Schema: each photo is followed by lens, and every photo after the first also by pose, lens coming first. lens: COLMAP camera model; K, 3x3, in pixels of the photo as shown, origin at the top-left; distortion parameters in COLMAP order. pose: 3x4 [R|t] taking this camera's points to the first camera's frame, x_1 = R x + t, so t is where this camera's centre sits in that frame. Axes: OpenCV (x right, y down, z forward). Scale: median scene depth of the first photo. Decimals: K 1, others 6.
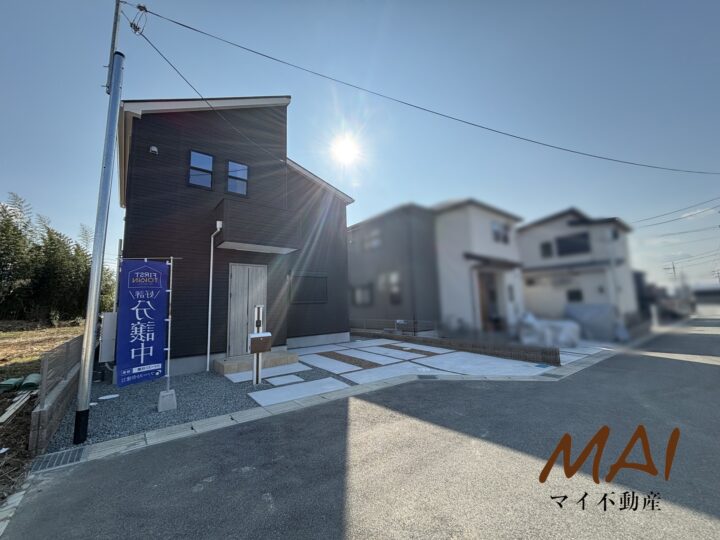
lens RADIAL K [[289.4, 0, 359.6], [0, 289.4, 269.0], [0, 0, 1]] dist [0.000280, -0.000065]
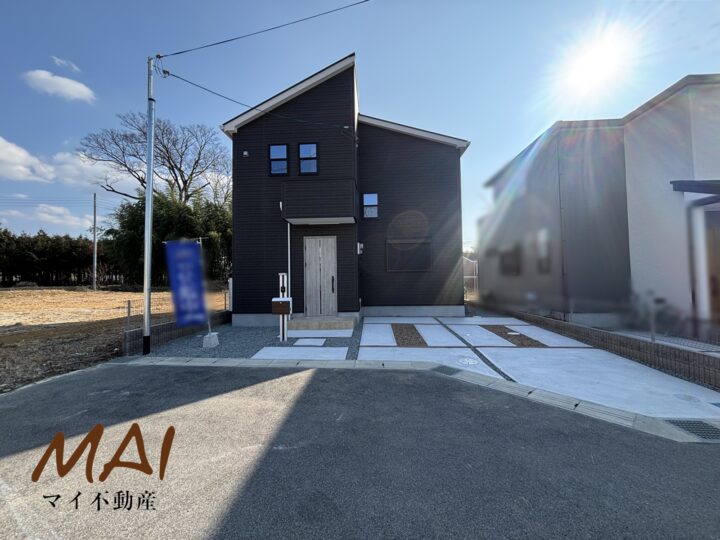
lens RADIAL K [[291.4, 0, 361.2], [0, 291.4, 268.3], [0, 0, 1]] dist [0.001475, 0.000148]
pose [[0.744498, -0.006925, -0.667589, 0.494574], [0.078928, 0.993847, 0.077711, 0.033193], [0.662943, -0.110548, 0.740463, 0.287445]]
